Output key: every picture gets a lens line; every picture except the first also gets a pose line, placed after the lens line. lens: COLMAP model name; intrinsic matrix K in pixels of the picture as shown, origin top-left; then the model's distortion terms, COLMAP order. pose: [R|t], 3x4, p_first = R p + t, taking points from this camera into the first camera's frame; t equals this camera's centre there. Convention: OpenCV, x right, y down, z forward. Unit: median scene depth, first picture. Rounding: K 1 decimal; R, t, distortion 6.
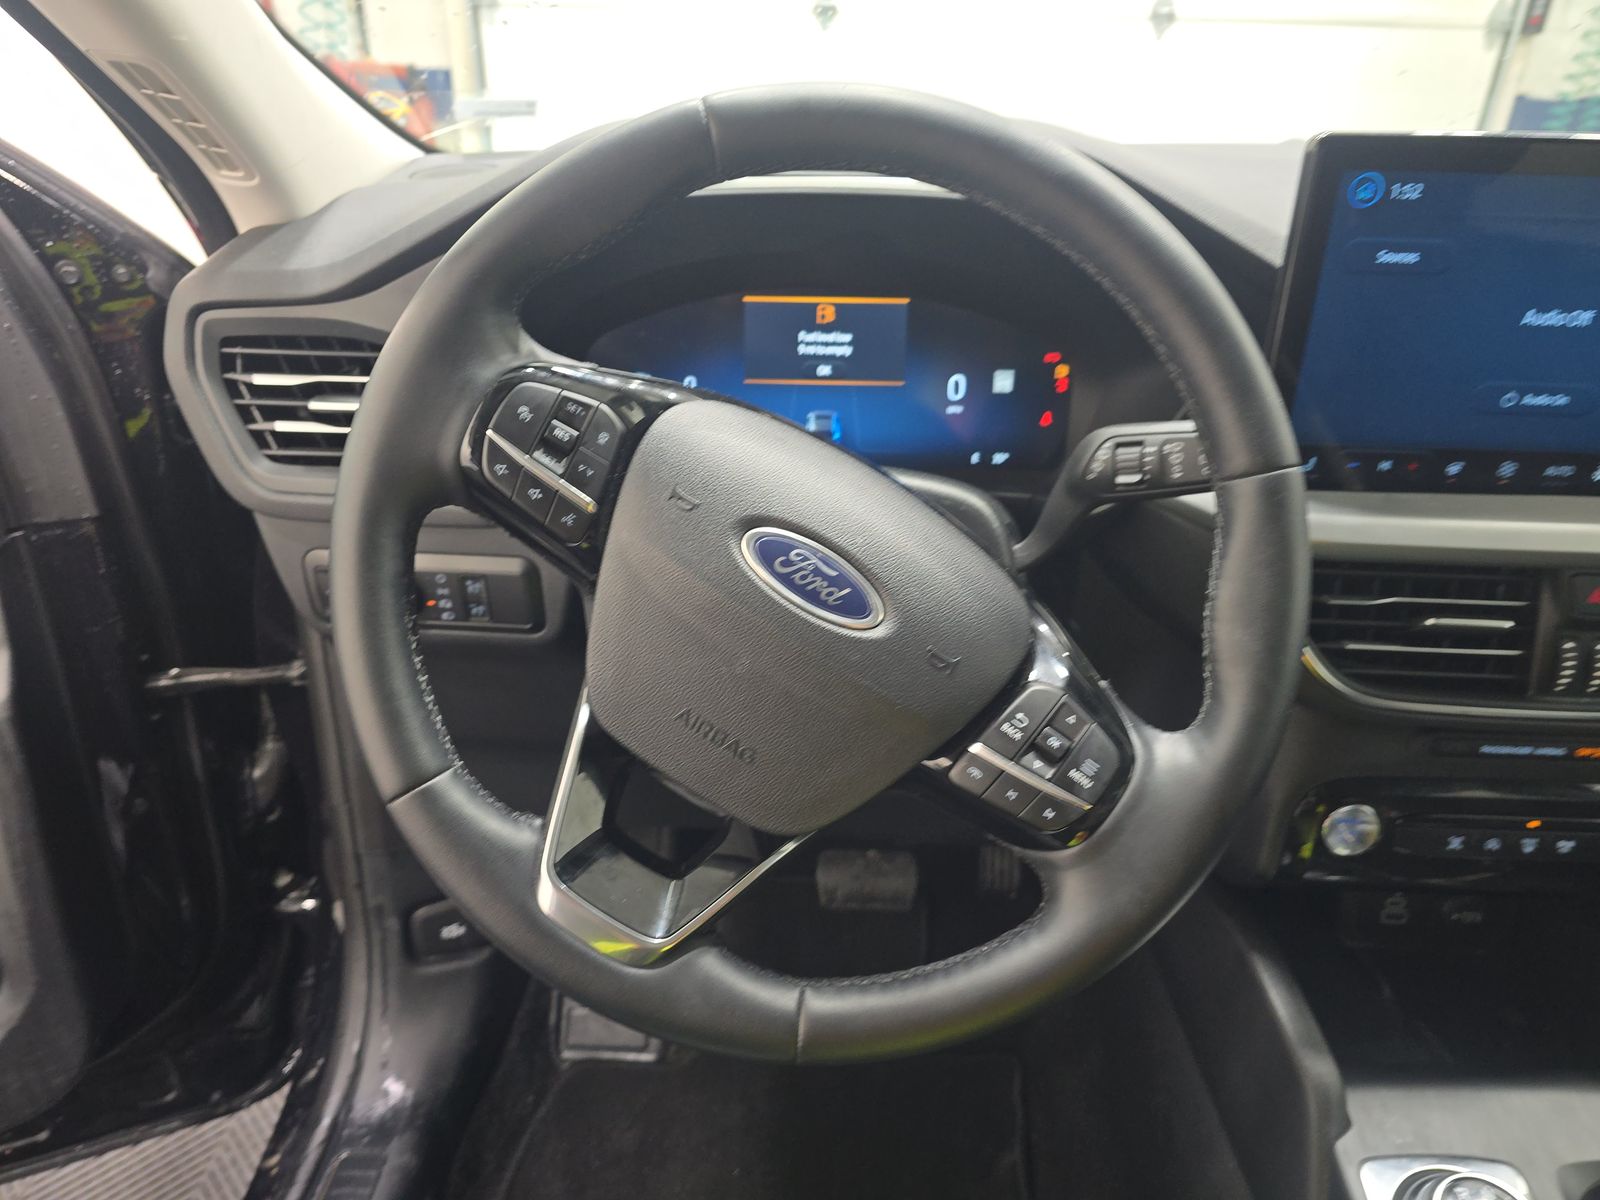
lens RADIAL K [[975.8, 0, 756.9], [0, 975.8, 594.8], [0, 0, 1]] dist [0.017694, -0.038957]
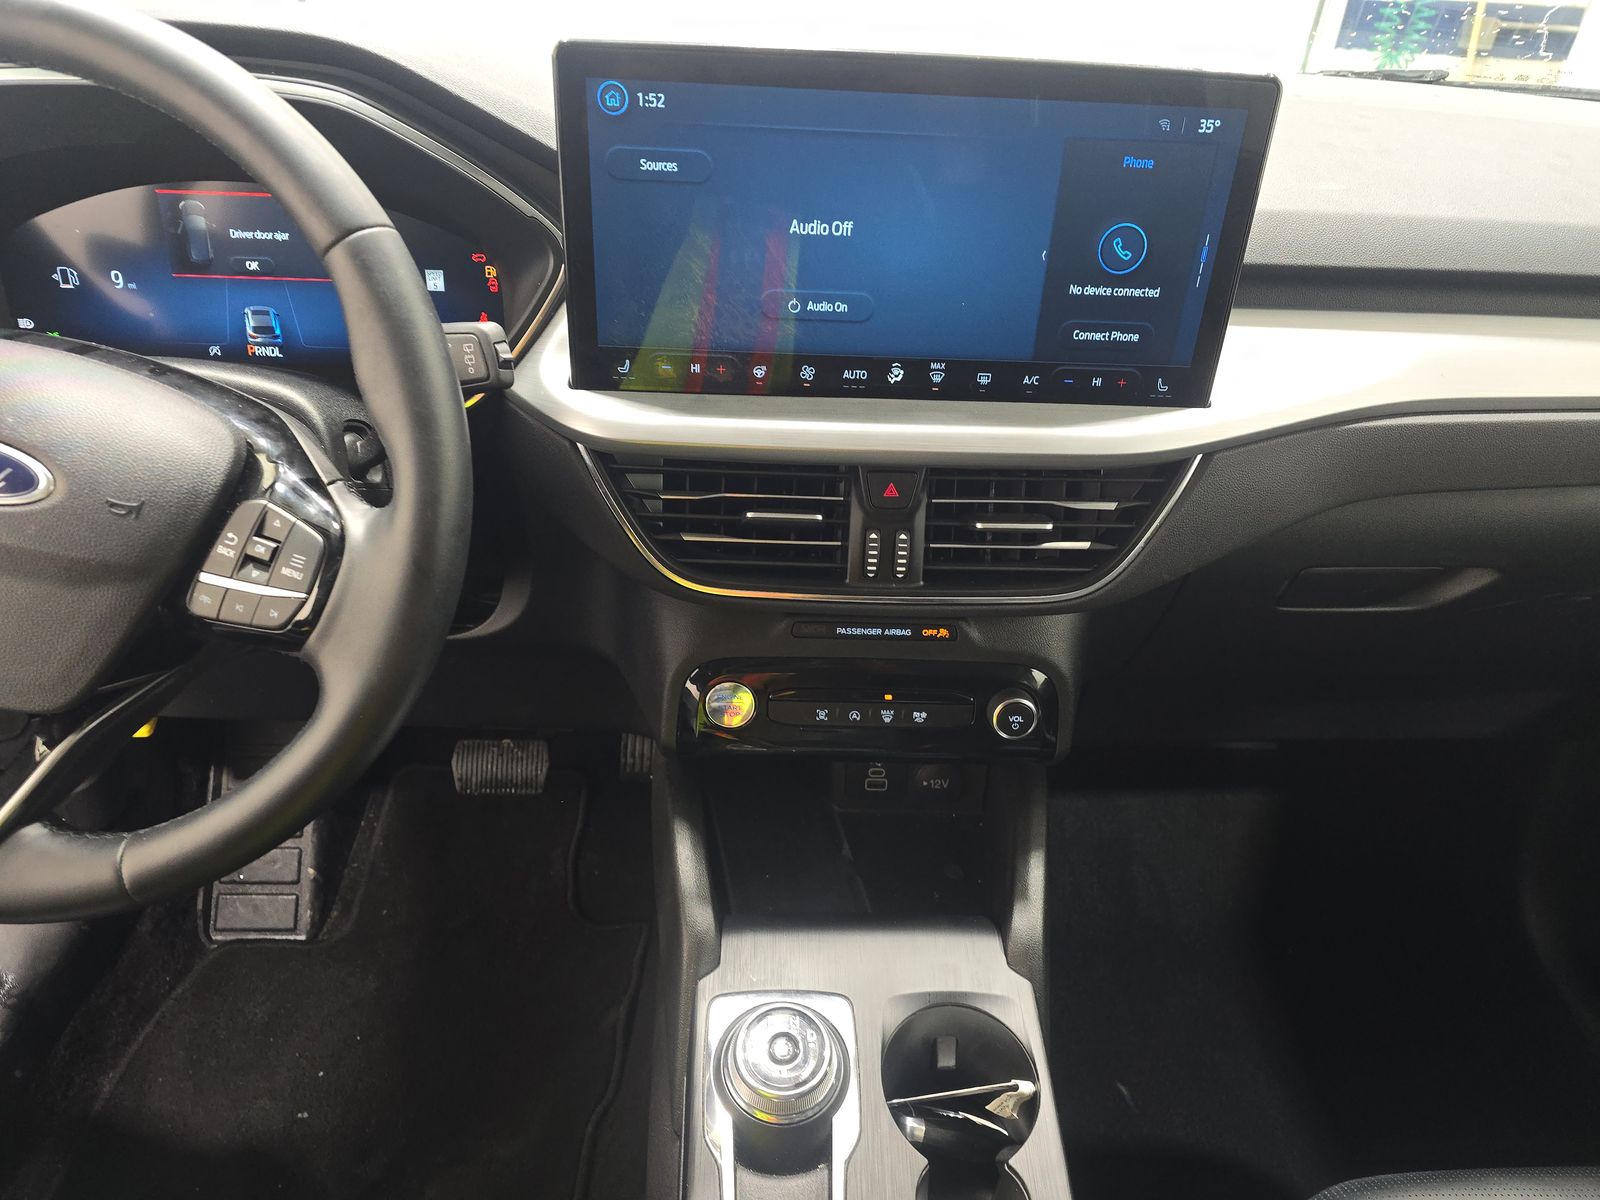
lens RADIAL K [[975.8, 0, 756.9], [0, 975.8, 594.8], [0, 0, 1]] dist [0.017694, -0.038957]
pose [[0.995463, -0.009909, 0.094629, 0.493537], [0.000316, 0.994901, 0.100858, 0.005544], [-0.095146, -0.100370, 0.990390, -0.076059]]
